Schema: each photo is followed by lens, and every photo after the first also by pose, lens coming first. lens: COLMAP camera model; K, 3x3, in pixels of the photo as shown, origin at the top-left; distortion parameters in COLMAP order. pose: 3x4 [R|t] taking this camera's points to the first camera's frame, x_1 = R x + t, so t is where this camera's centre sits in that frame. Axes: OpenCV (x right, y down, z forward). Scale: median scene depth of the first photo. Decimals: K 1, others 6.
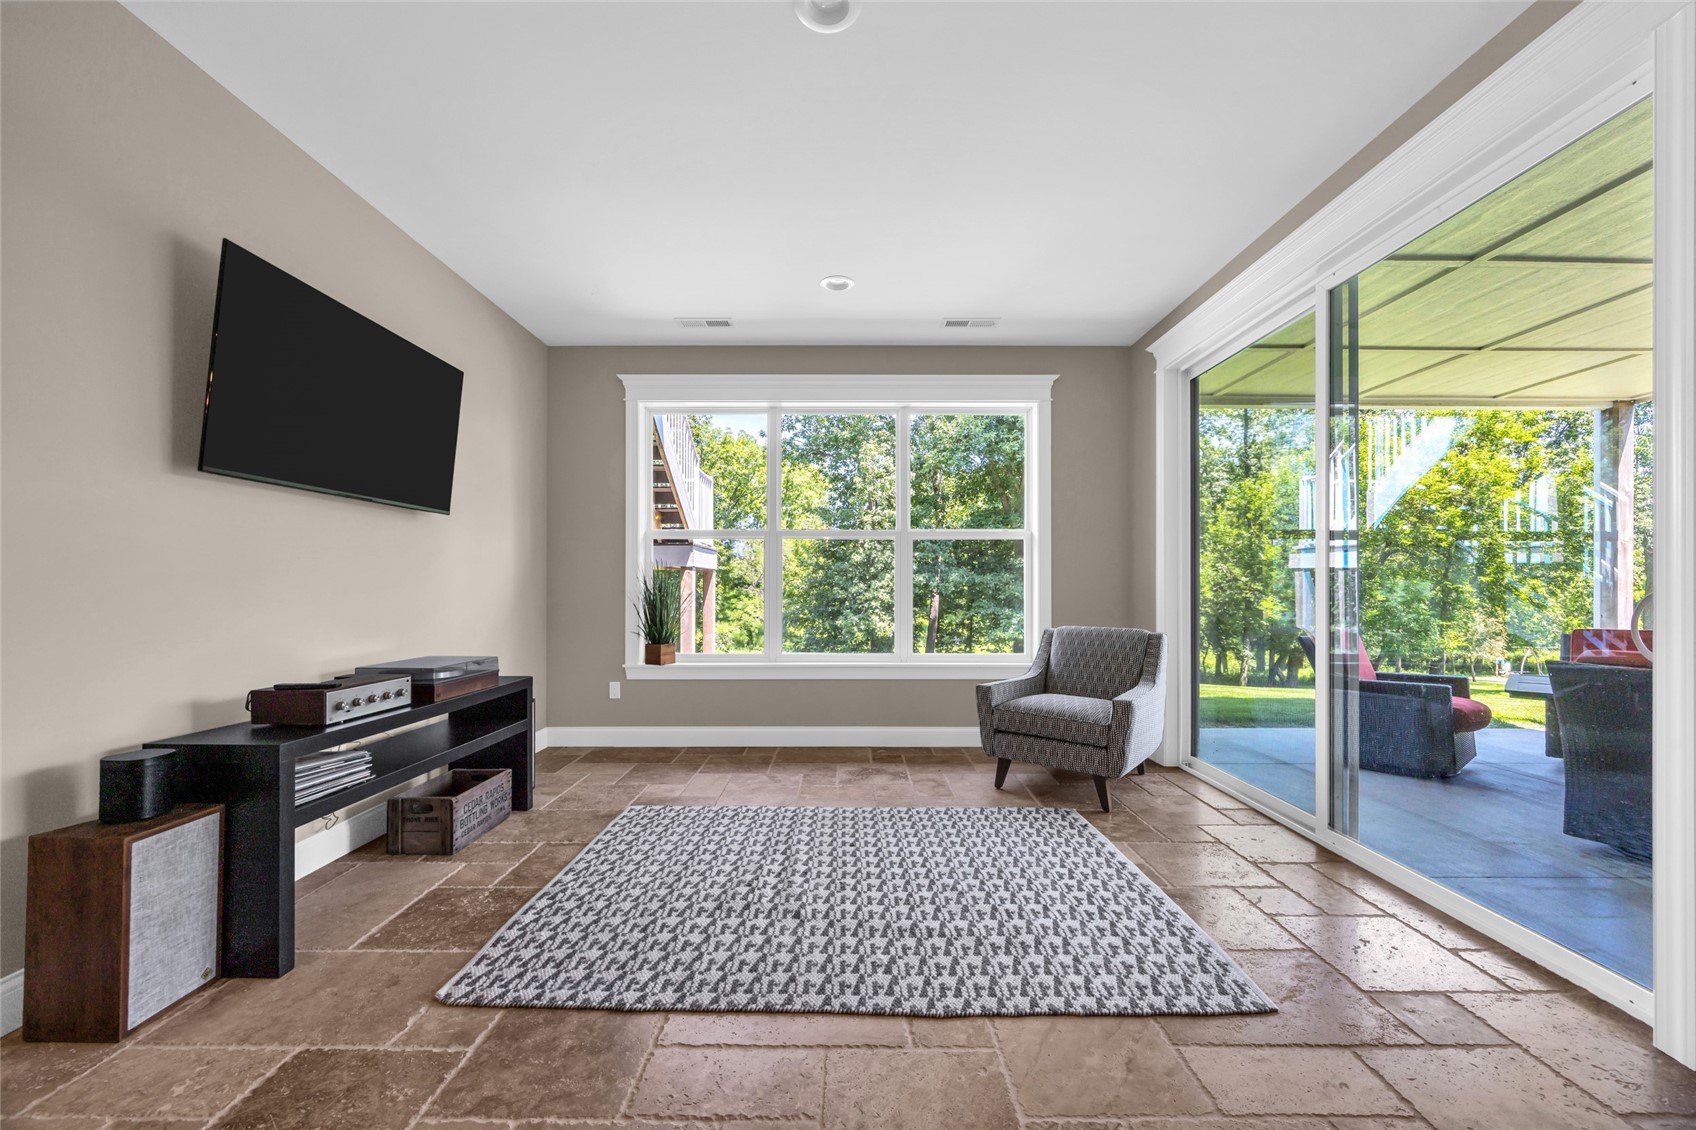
lens RADIAL K [[657.3, 0, 855.4], [0, 657.3, 582.3], [0, 0, 1]] dist [0.001698, 0.000022]
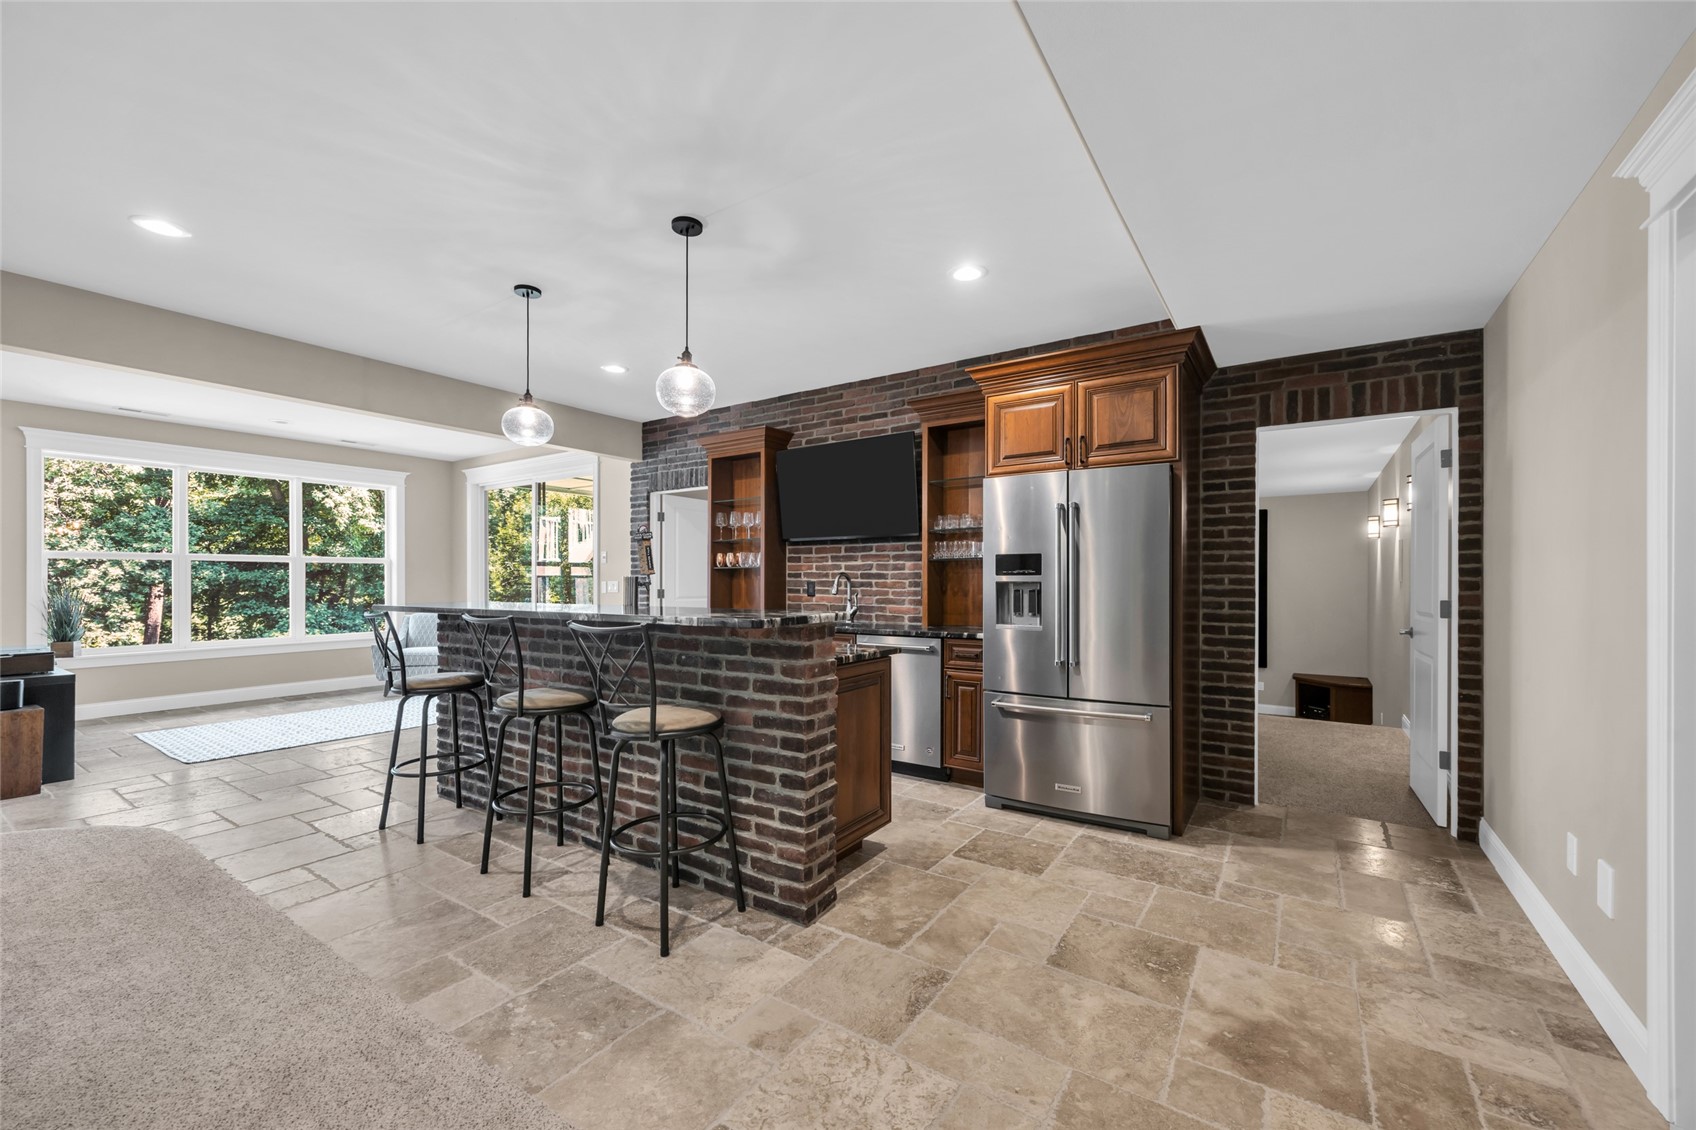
lens RADIAL K [[657.3, 0, 852.7], [0, 657.3, 579.5], [0, 0, 1]] dist [0.001698, 0.000022]
pose [[0.551777, 0.018739, 0.833781, -0.201251], [-0.017903, 0.999783, -0.010622, 0.001499], [-0.833800, -0.009066, 0.551993, -0.407269]]
